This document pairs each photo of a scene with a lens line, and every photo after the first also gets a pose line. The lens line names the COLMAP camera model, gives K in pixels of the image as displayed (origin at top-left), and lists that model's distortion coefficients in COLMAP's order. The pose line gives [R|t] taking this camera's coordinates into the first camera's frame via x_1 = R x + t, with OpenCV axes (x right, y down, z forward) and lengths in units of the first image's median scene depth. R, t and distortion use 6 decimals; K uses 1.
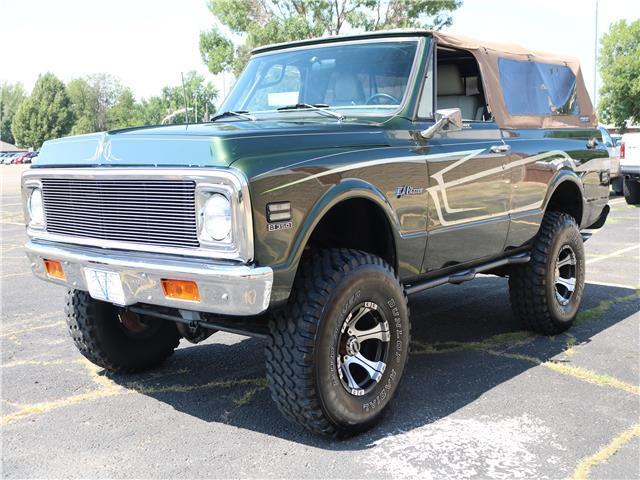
lens RADIAL K [[765.8, 0, 320.0], [0, 765.8, 240.0], [0, 0, 1]] dist [-0.068302, 0.015233]
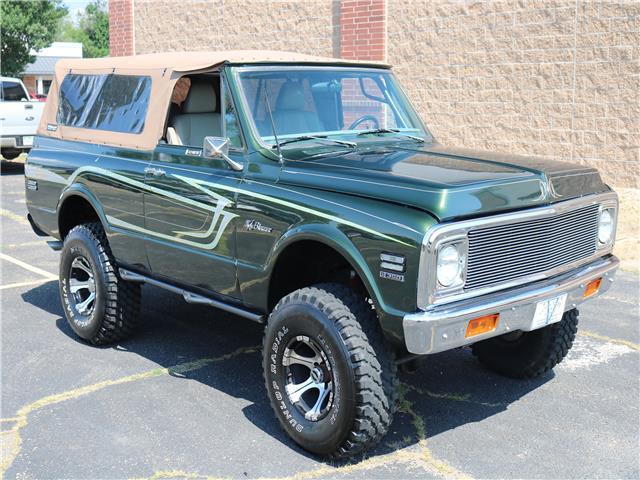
lens RADIAL K [[832.1, 0, 319.3], [0, 832.1, 222.2], [0, 0, 1]] dist [-0.065333, 0.020793]
pose [[0.115083, -0.153535, 0.981419, -1.269526], [0.118249, 0.983076, 0.139928, -0.235247], [-0.986293, 0.099948, 0.131290, 0.998752]]
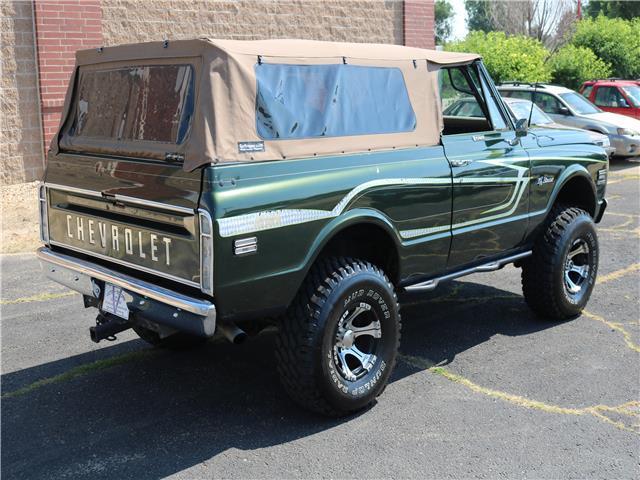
lens RADIAL K [[782.4, 0, 320.0], [0, 782.4, 217.0], [0, 0, 1]] dist [-0.062480, -0.005554]
pose [[-0.996207, 0.012118, 0.086171, 0.042359], [0.036718, 0.956320, 0.290005, -0.436494], [-0.078893, 0.292069, -0.953138, 2.559660]]
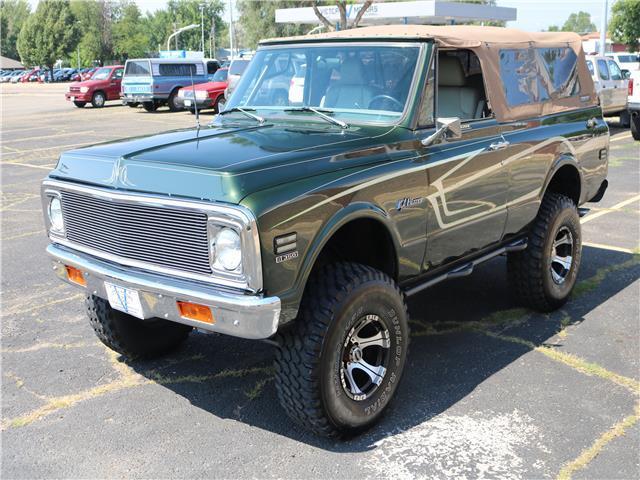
lens RADIAL K [[765.5, 0, 319.7], [0, 765.5, 219.8], [0, 0, 1]] dist [-0.064994, 0.011773]
pose [[0.999924, -0.003099, -0.011906, 0.005311], [0.004139, 0.996082, 0.088341, -0.126737], [0.011586, -0.088384, 0.996019, -0.048422]]
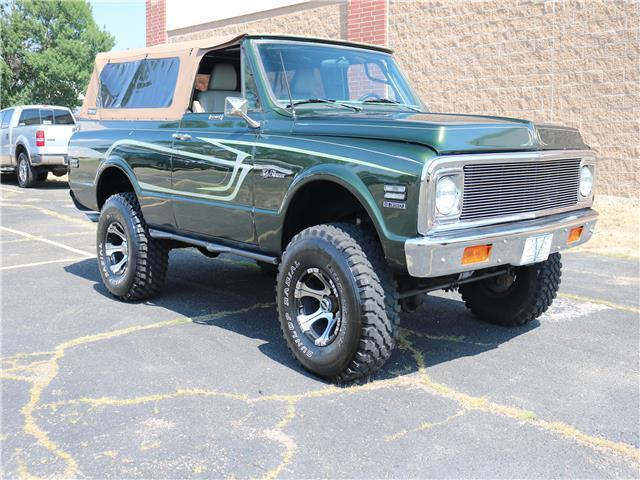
lens RADIAL K [[723.6, 0, 320.9], [0, 723.6, 233.8], [0, 0, 1]] dist [-0.087391, 0.024868]
pose [[0.125754, -0.127865, 0.983787, -1.245227], [0.116160, 0.986736, 0.113400, -0.114205], [-0.985237, 0.100017, 0.138938, 1.015810]]
